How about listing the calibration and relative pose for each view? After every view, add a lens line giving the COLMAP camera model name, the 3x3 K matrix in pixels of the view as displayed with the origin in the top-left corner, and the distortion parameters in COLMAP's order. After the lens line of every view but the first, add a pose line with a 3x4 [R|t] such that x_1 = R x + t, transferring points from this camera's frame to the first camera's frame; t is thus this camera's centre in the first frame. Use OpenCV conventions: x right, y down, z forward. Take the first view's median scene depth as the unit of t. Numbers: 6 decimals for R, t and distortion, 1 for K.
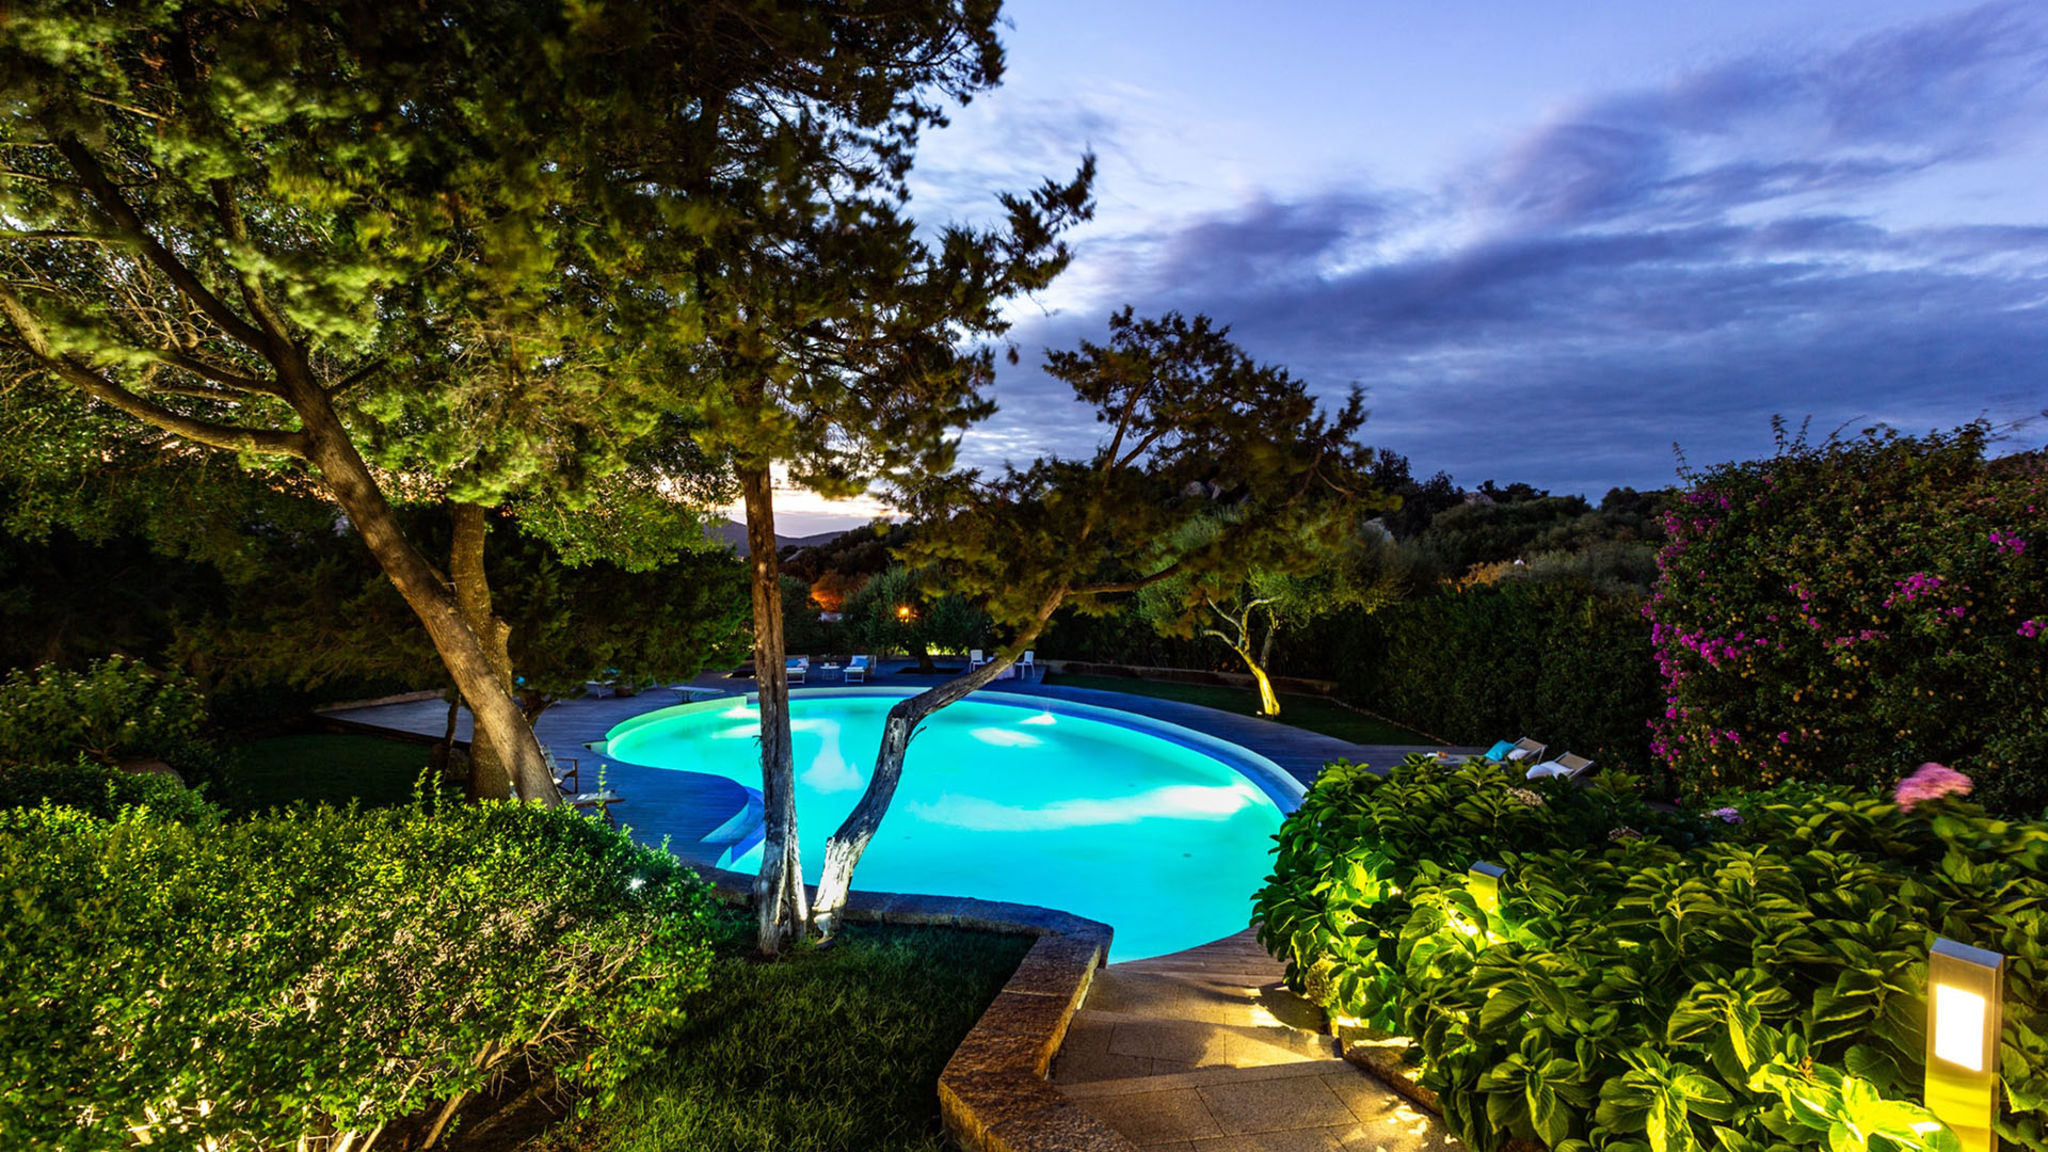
lens RADIAL K [[905.9, 0, 1024.1], [0, 905.9, 573.2], [0, 0, 1]] dist [0.000709, -0.000809]
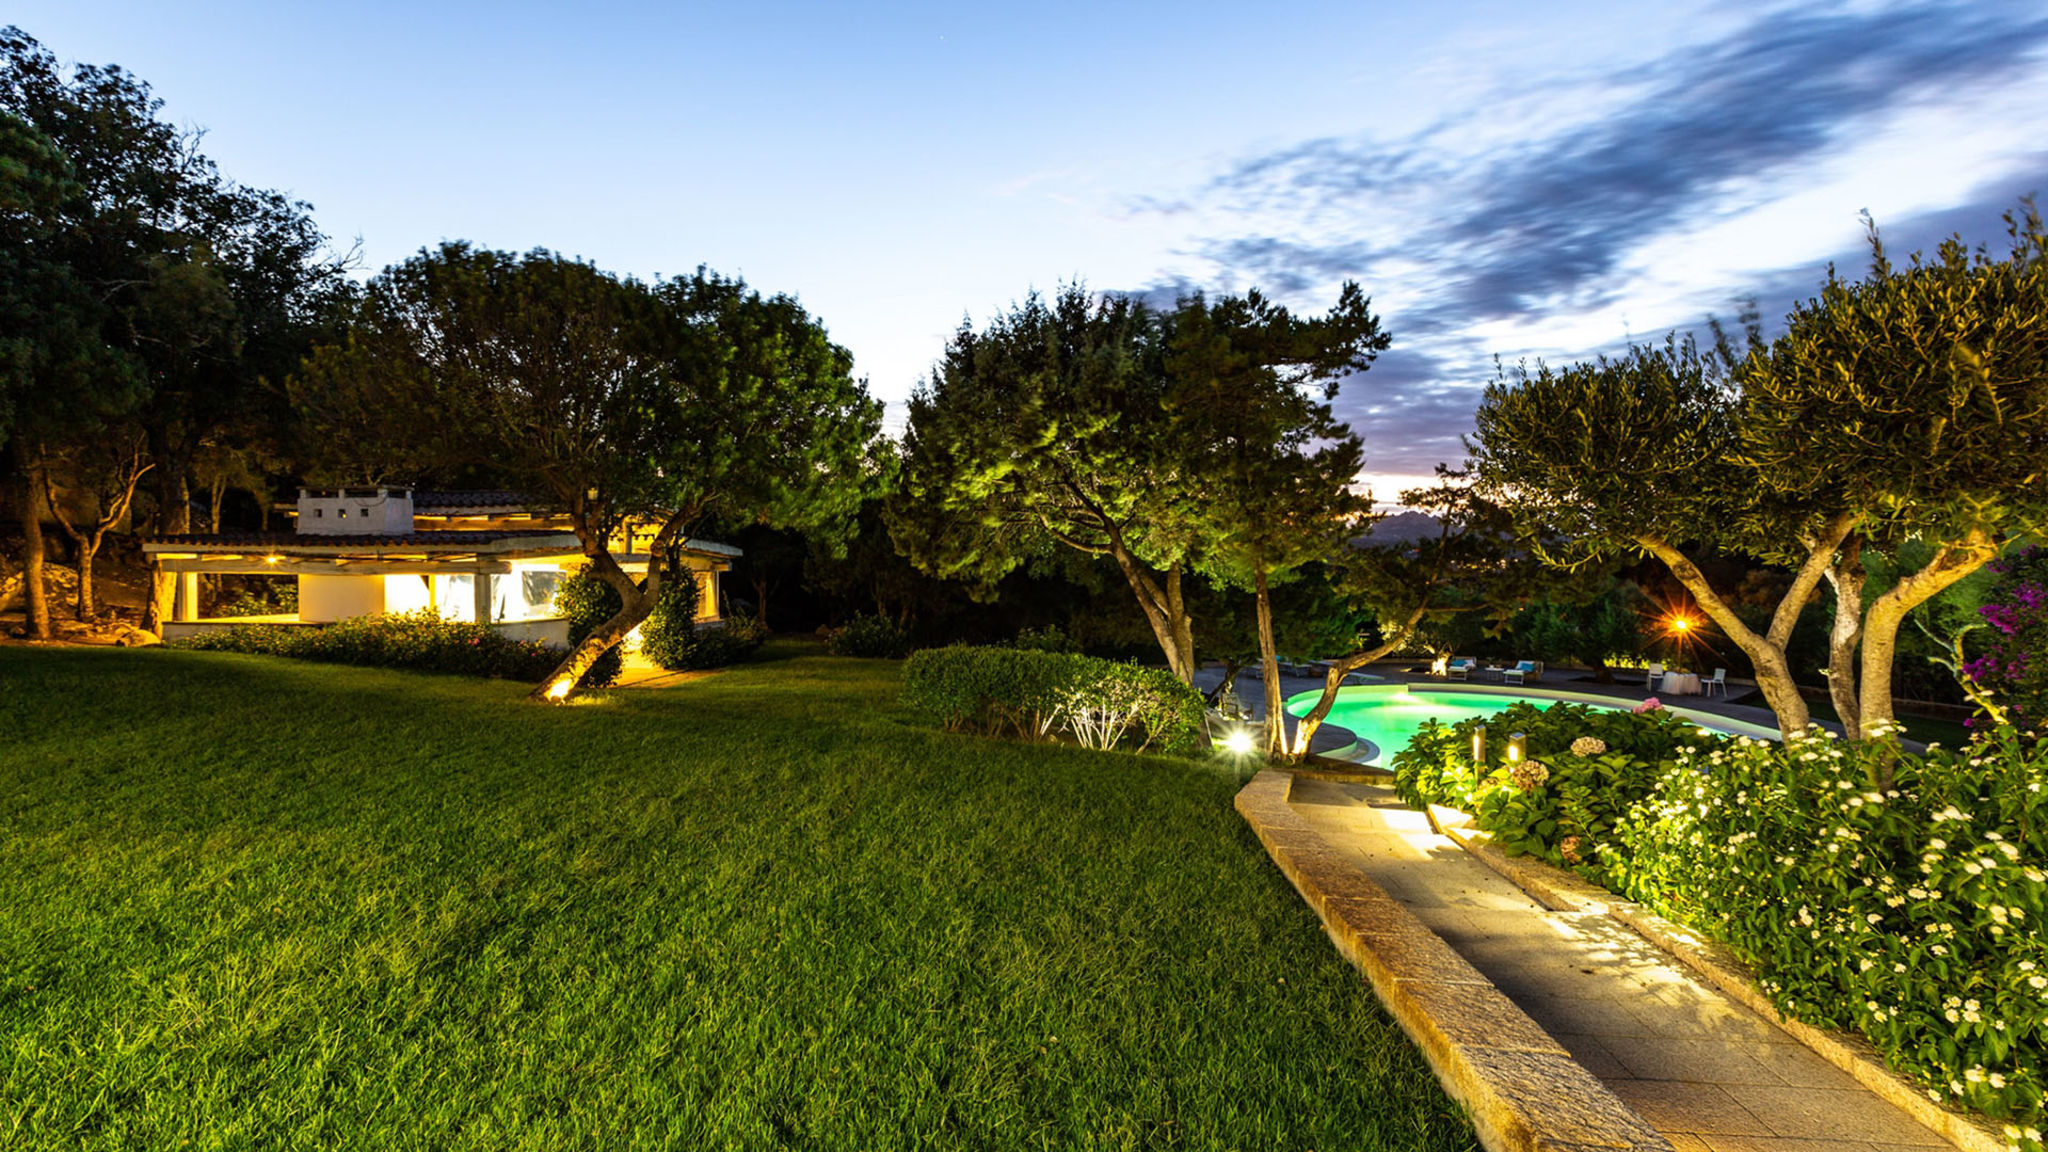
lens RADIAL K [[905.9, 0, 1023.6], [0, 905.9, 576.4], [0, 0, 1]] dist [0.000709, -0.000809]
pose [[0.699491, 0.002203, -0.714638, 0.681394], [-0.002154, 0.999997, 0.000974, -0.041044], [0.714638, 0.000858, 0.699494, -0.771020]]
